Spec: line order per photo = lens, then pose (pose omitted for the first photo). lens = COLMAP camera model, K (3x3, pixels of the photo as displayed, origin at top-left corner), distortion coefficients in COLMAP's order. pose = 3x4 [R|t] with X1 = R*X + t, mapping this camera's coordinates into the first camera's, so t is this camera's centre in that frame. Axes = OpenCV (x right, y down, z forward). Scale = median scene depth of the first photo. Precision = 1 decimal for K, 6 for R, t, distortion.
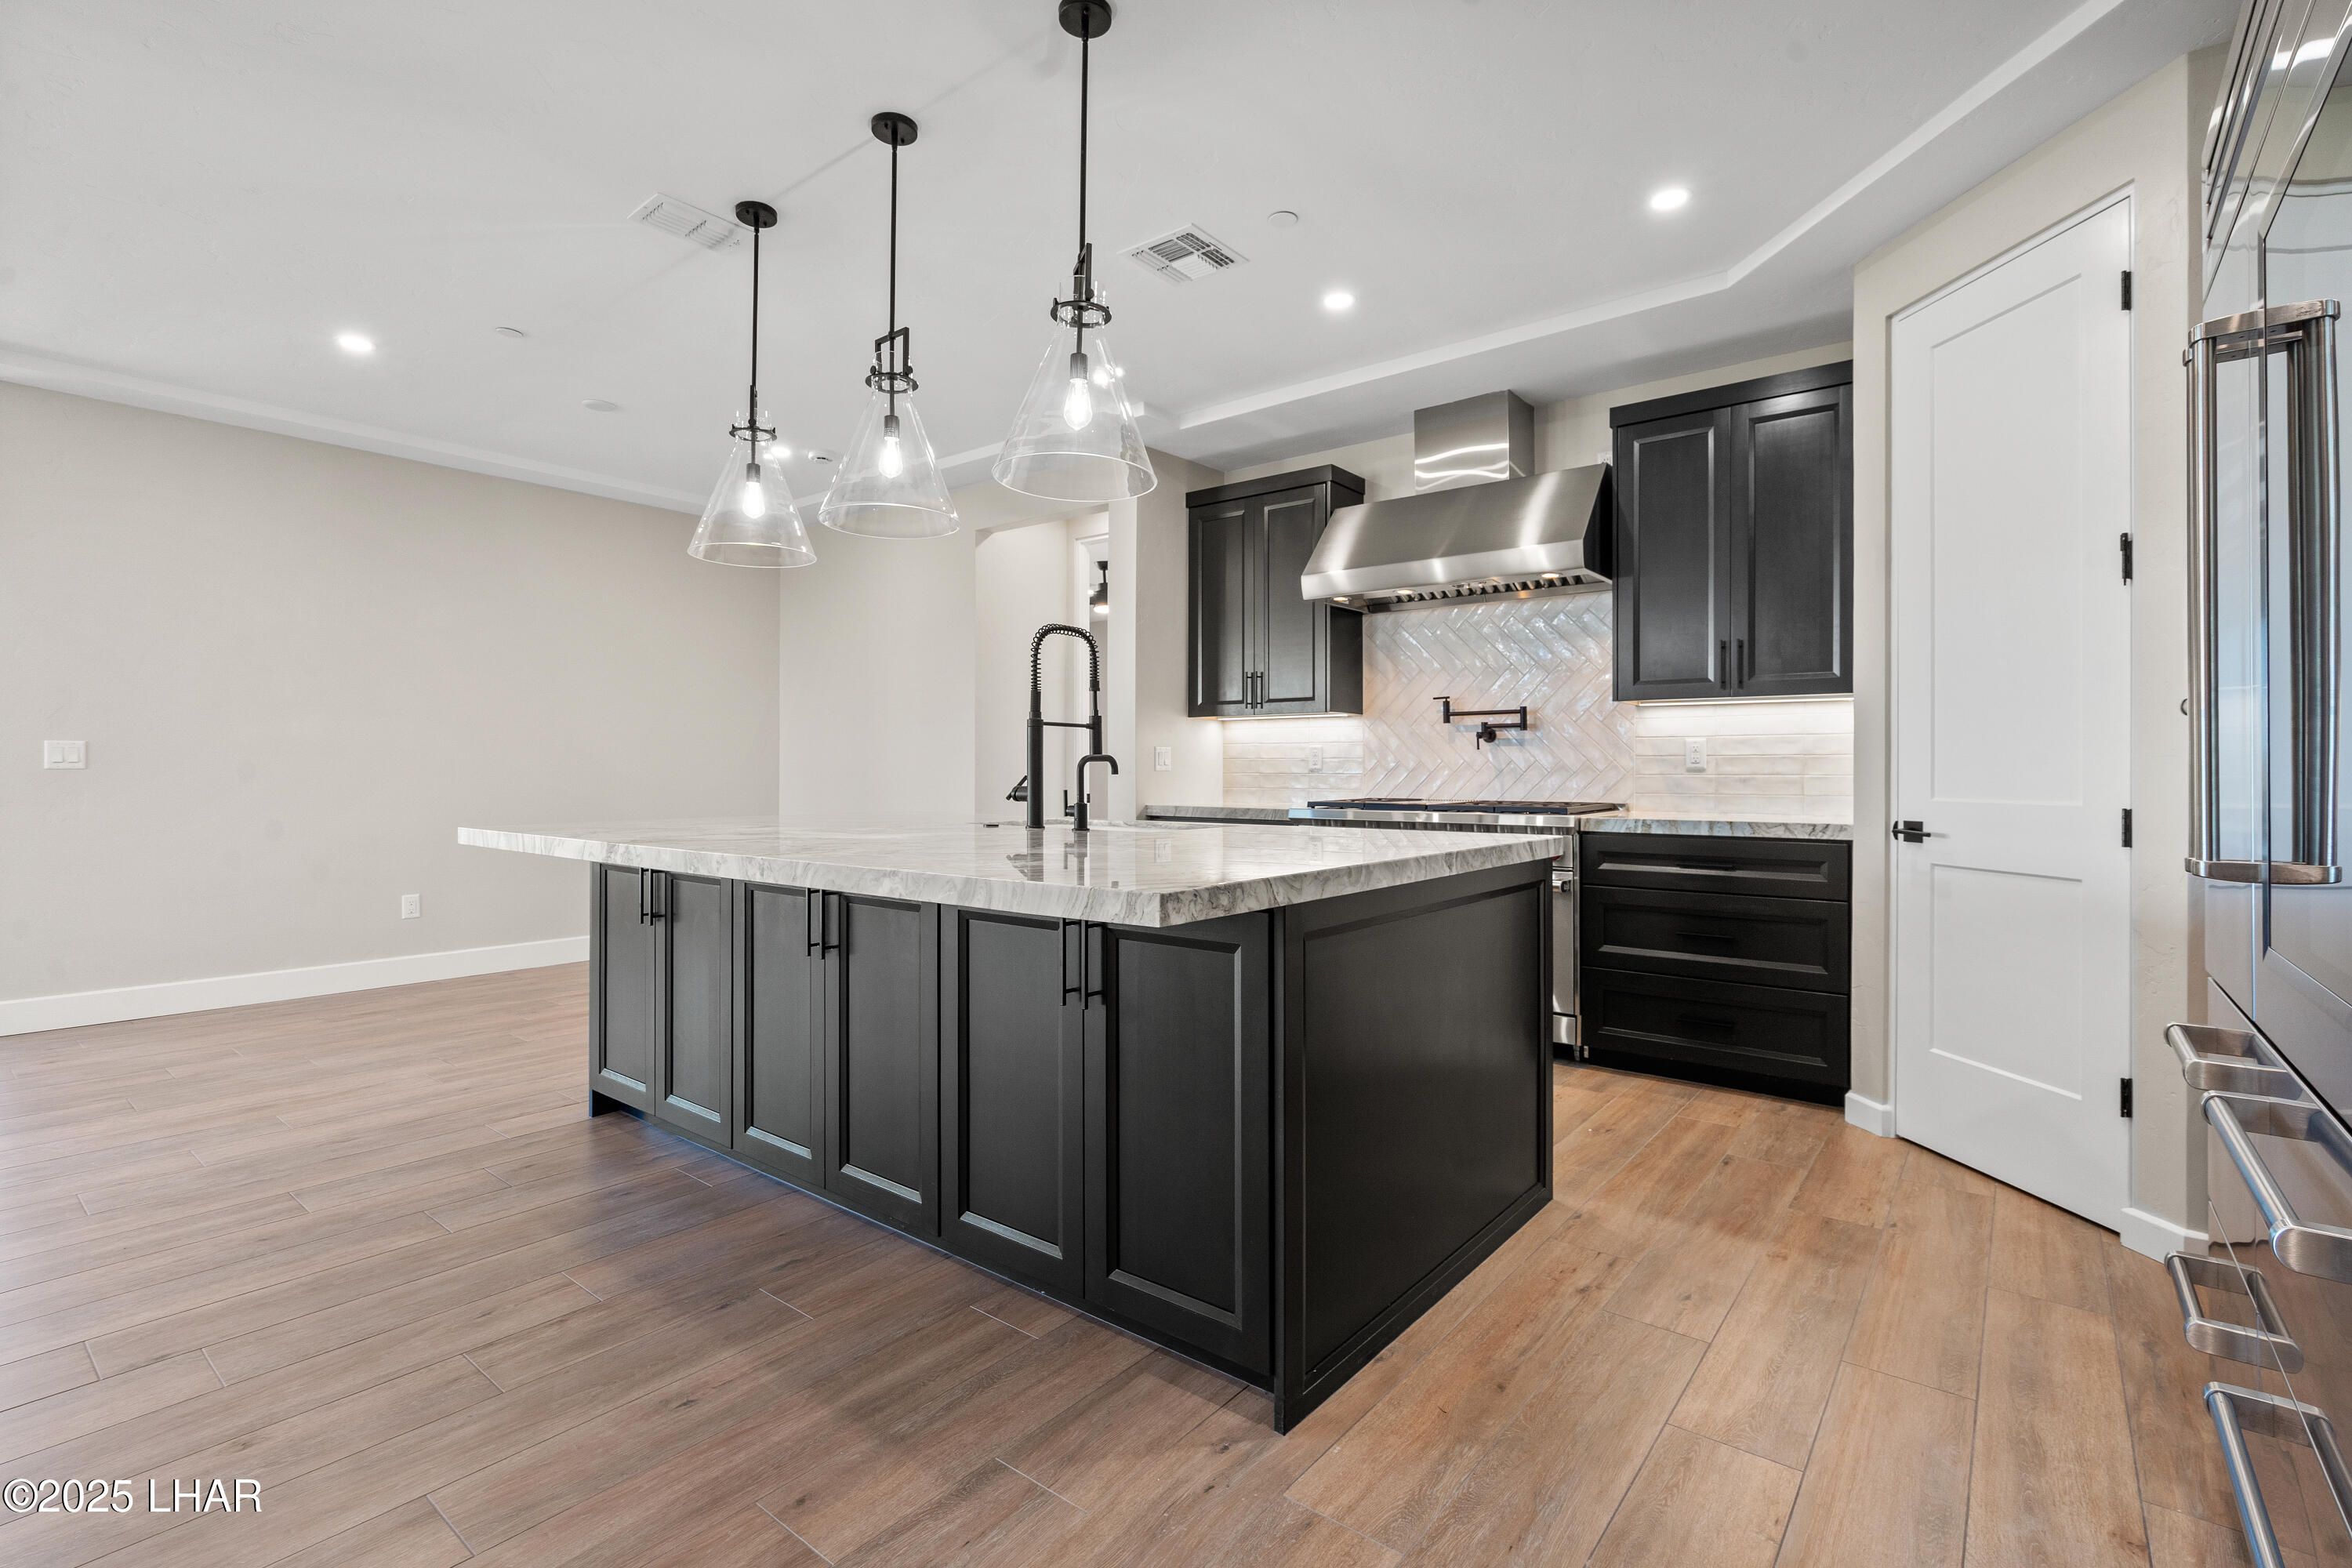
lens RADIAL K [[1078.9, 0, 1160.2], [0, 1078.9, 765.2], [0, 0, 1]] dist [-0.002214, -0.000129]
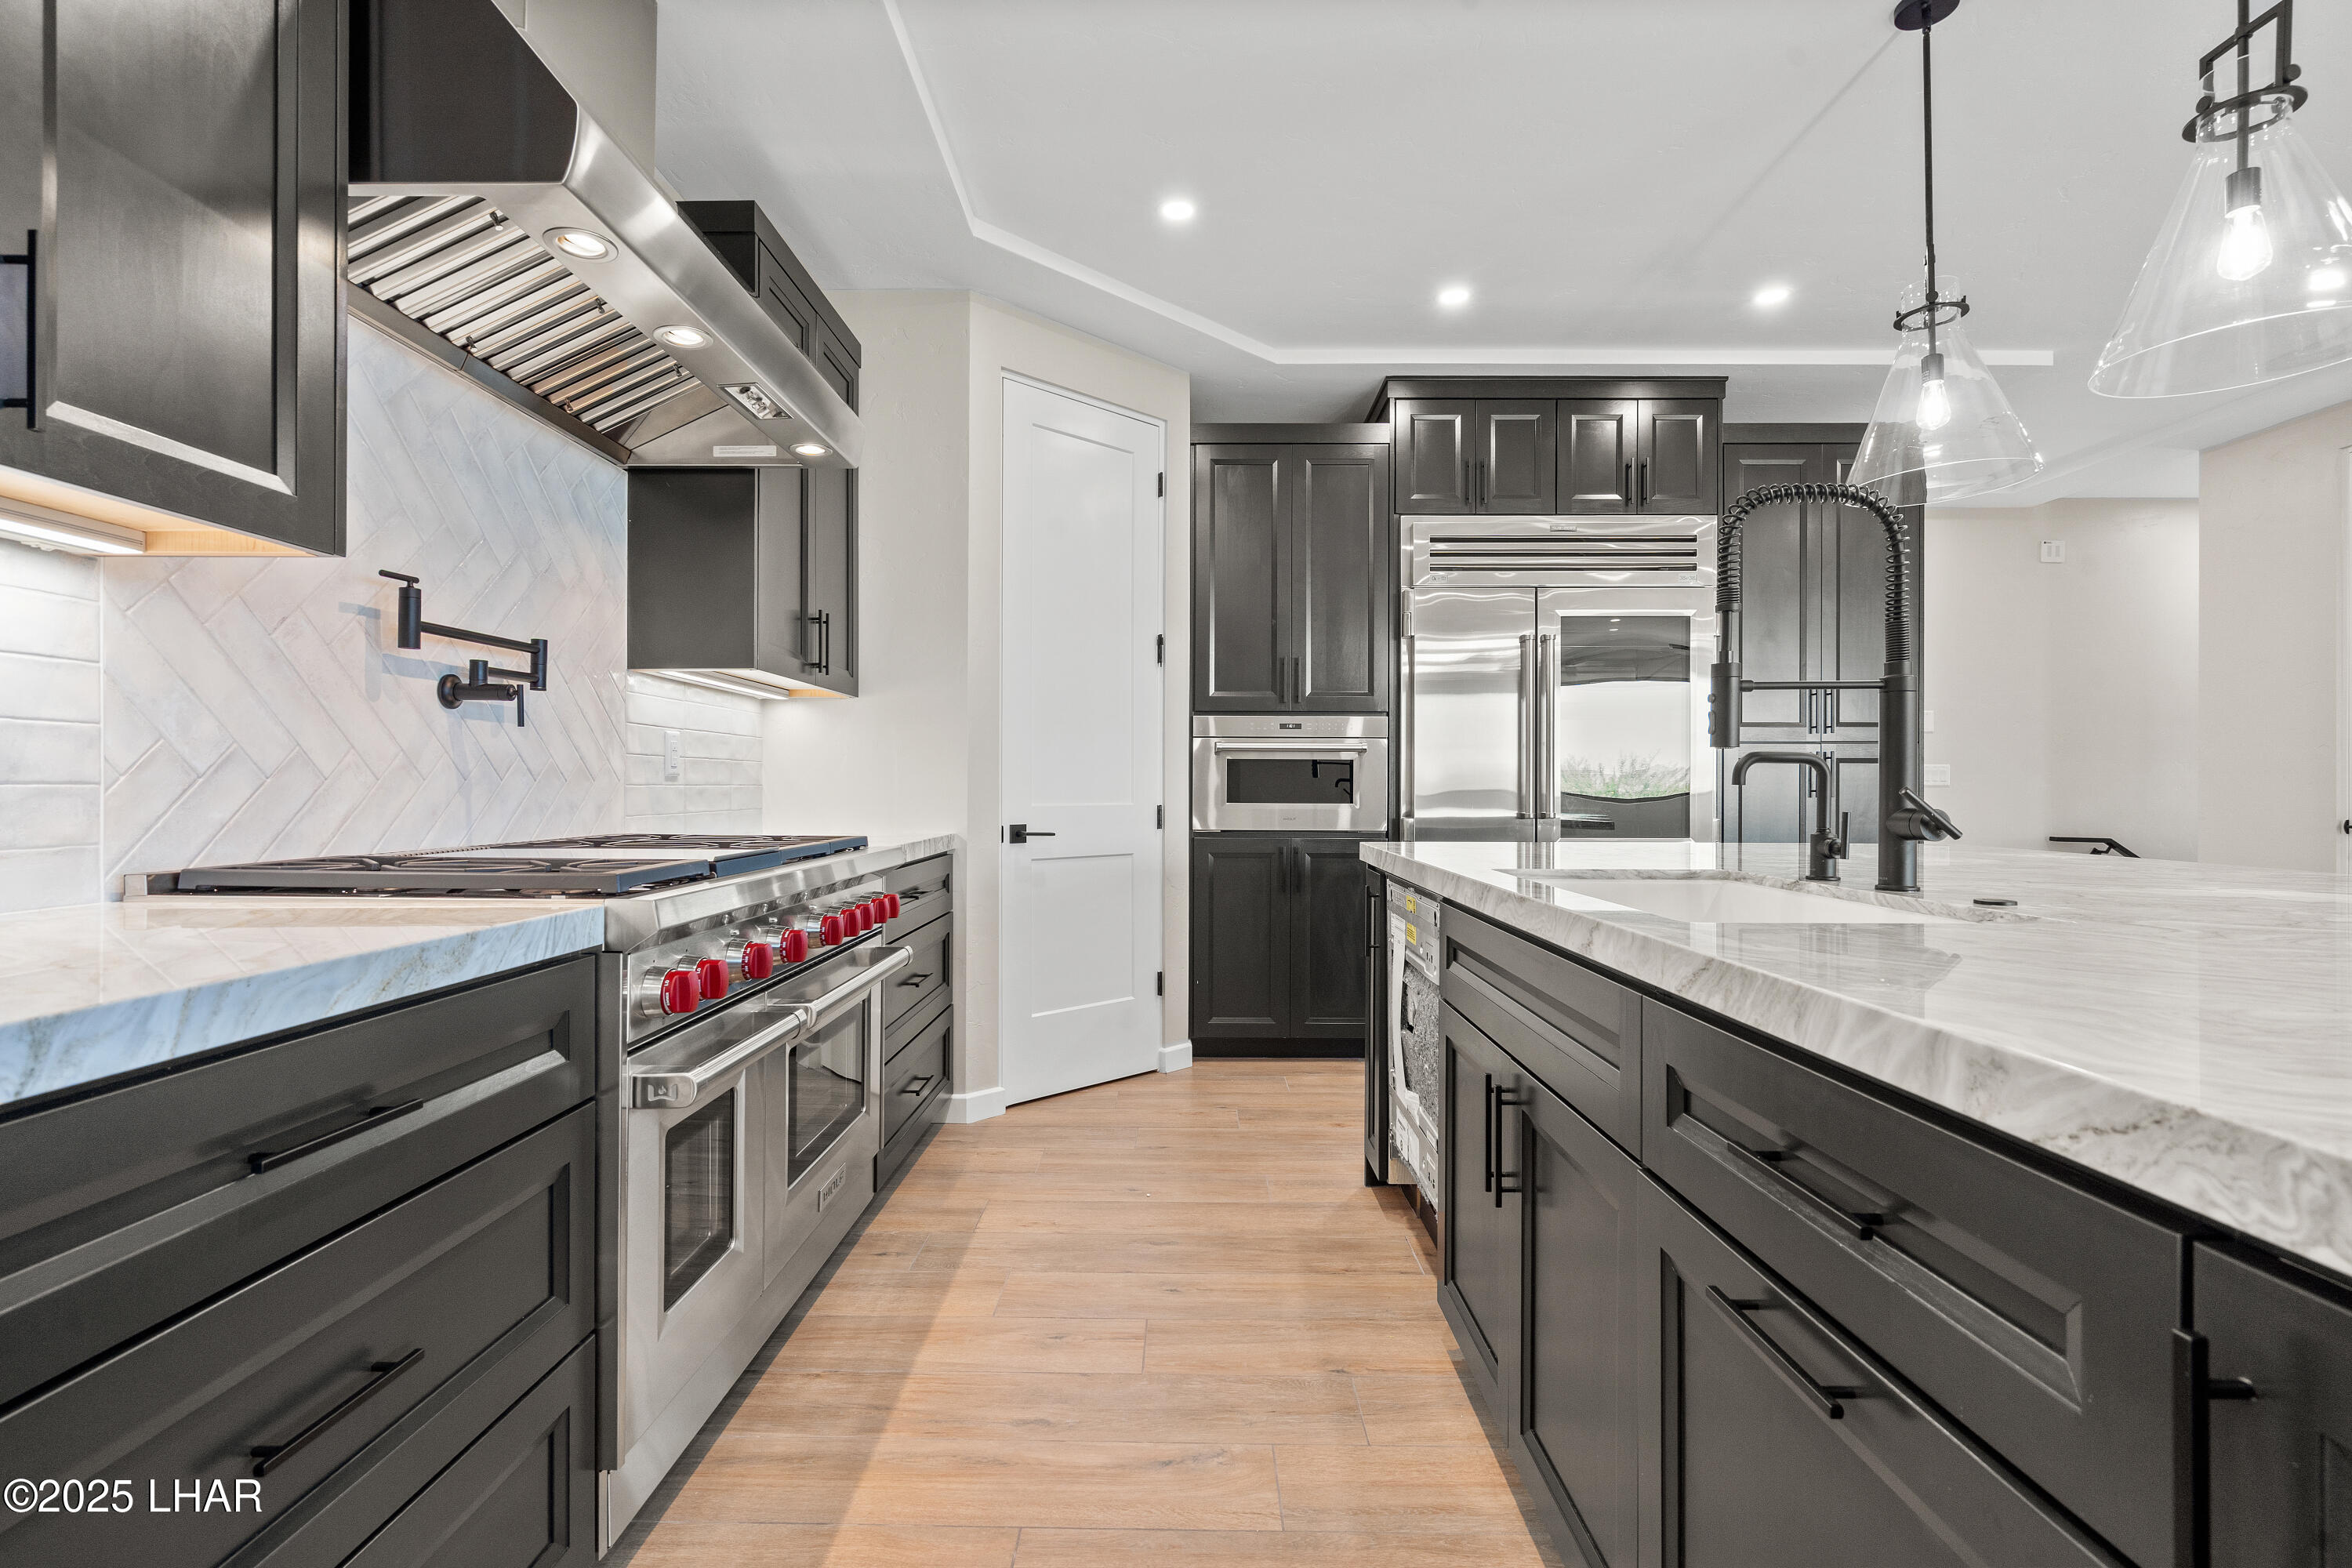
lens RADIAL K [[1078.9, 0, 1197.0], [0, 1078.9, 779.6], [0, 0, 1]] dist [-0.002214, -0.000129]
pose [[-0.641036, 0.002926, 0.767505, -0.217124], [-0.005704, 0.999947, -0.008576, 0.009383], [-0.767490, -0.009875, -0.640985, 1.135400]]
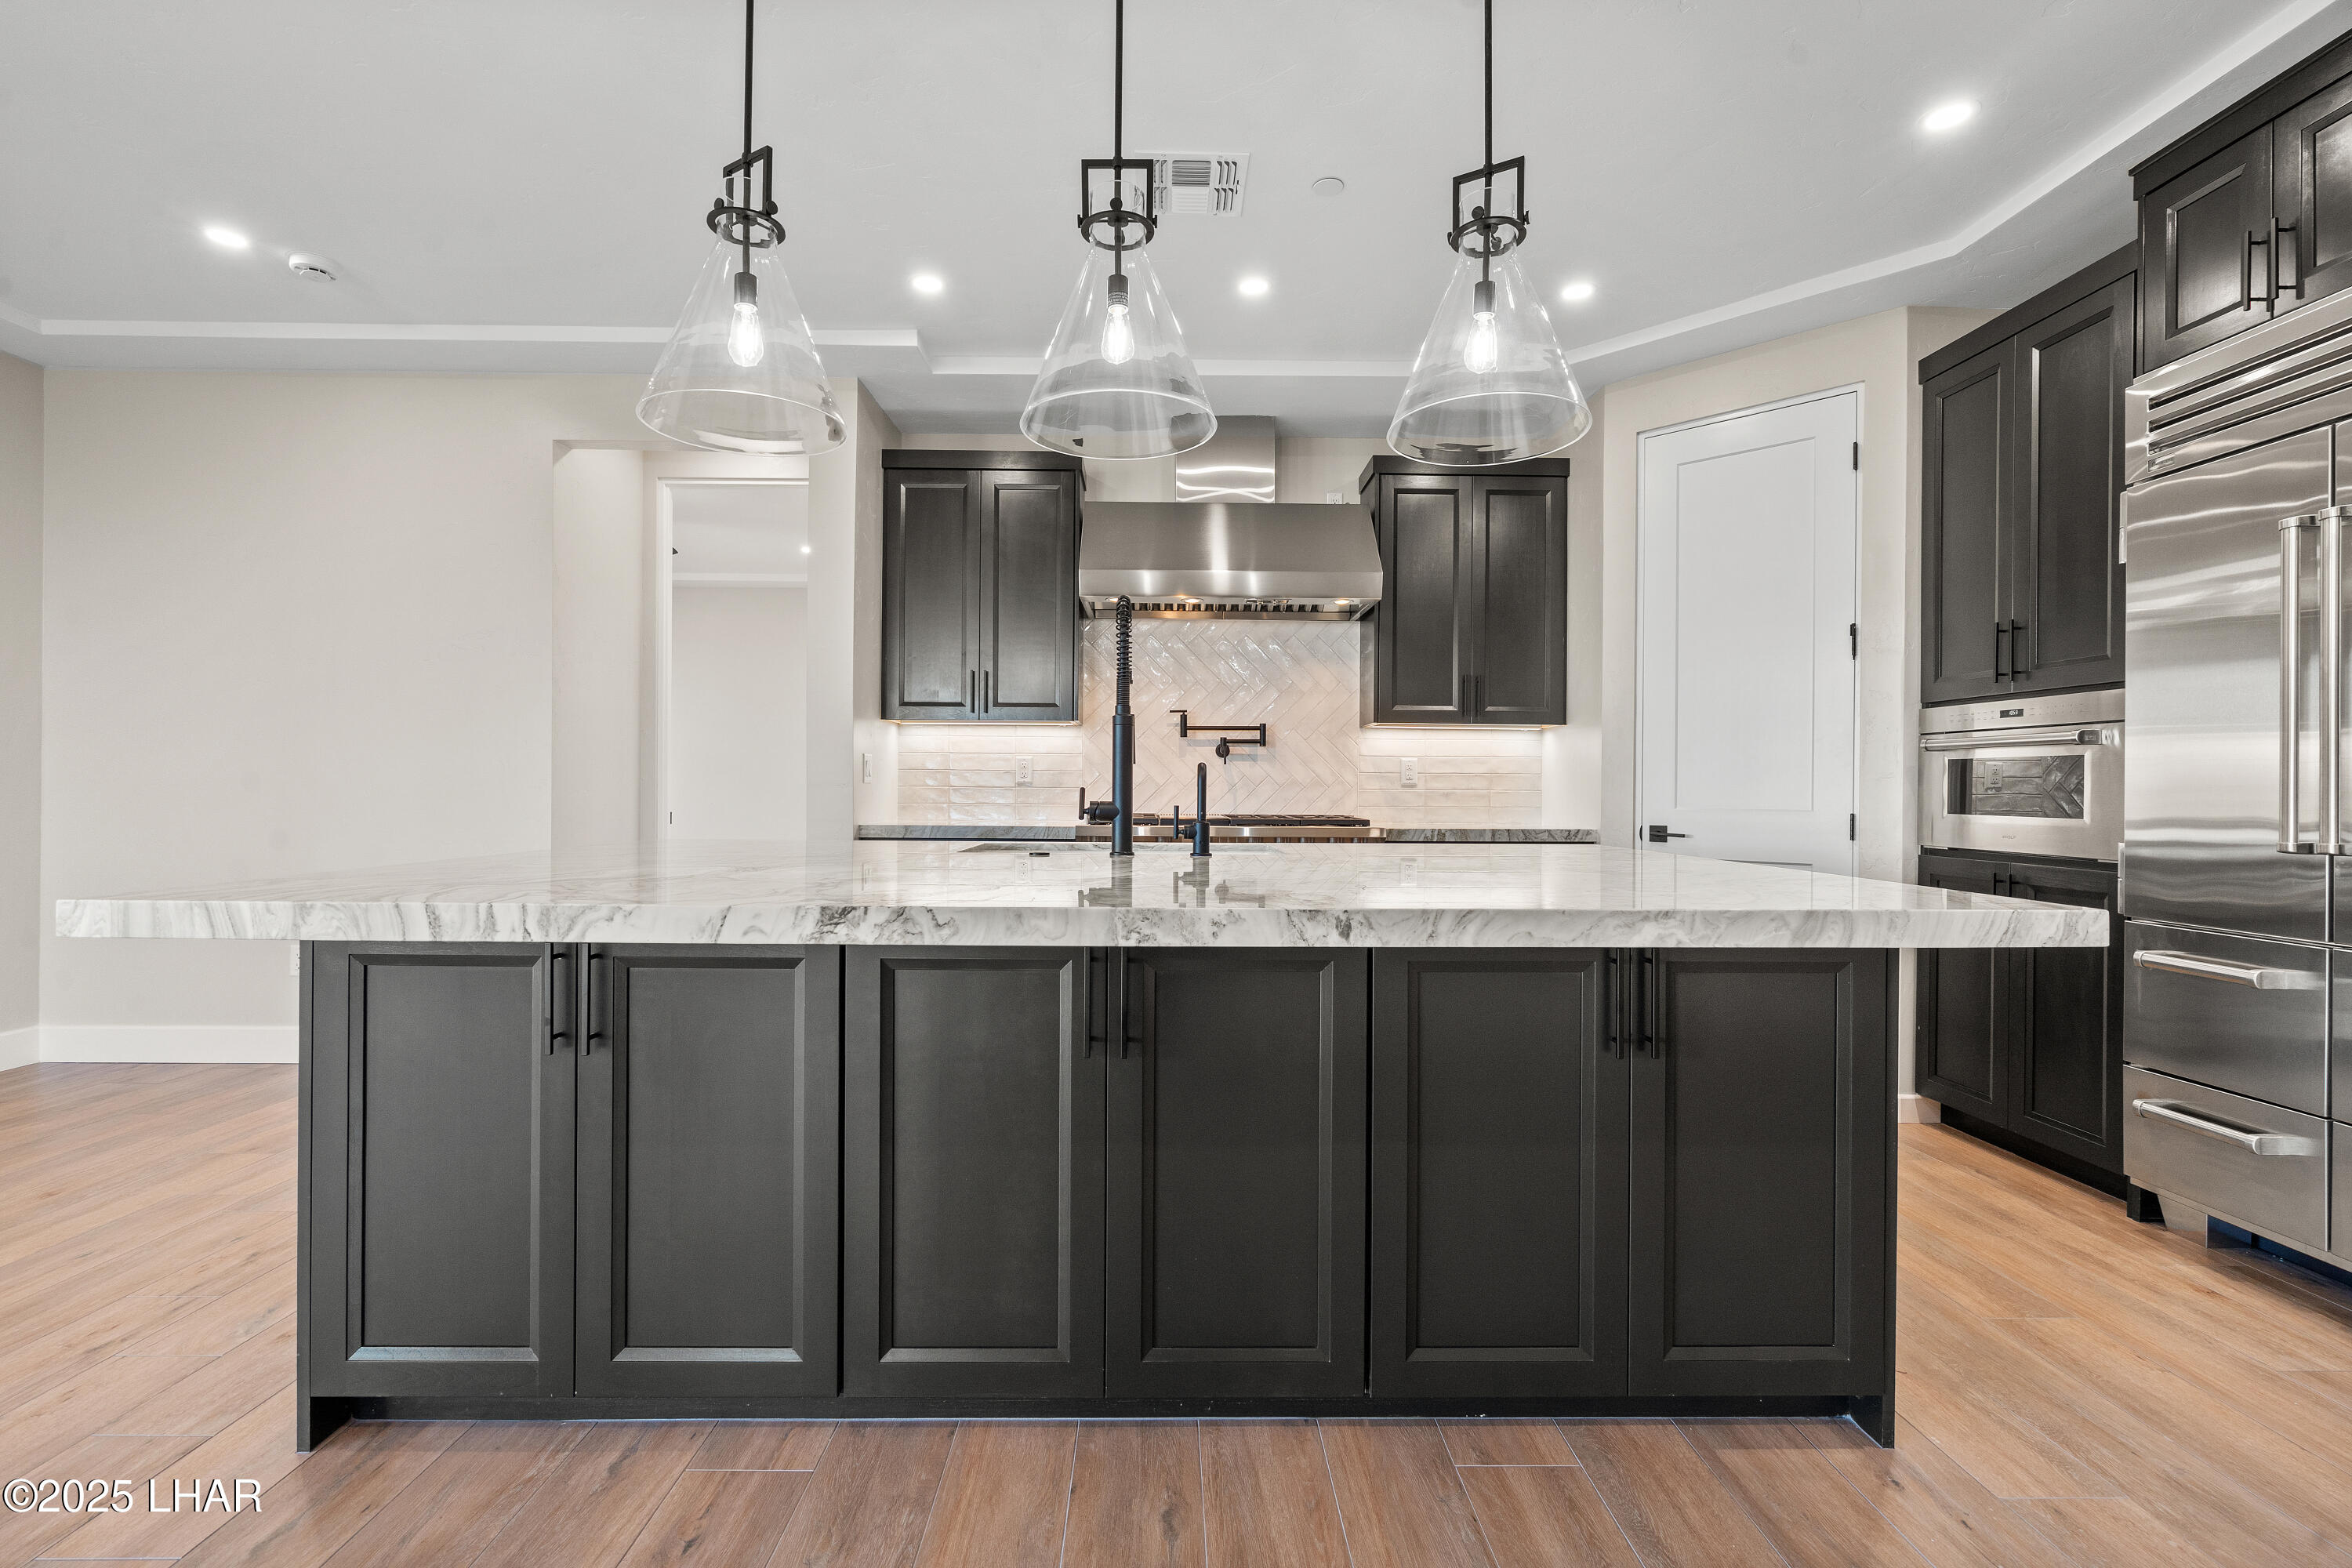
lens RADIAL K [[1078.9, 0, 1167.4], [0, 1078.9, 783.8], [0, 0, 1]] dist [-0.002214, -0.000129]
pose [[0.767109, 0.007661, 0.641471, -0.423166], [-0.009140, 0.999958, -0.001012, 0.005976], [-0.641452, -0.005087, 0.767146, 0.271816]]
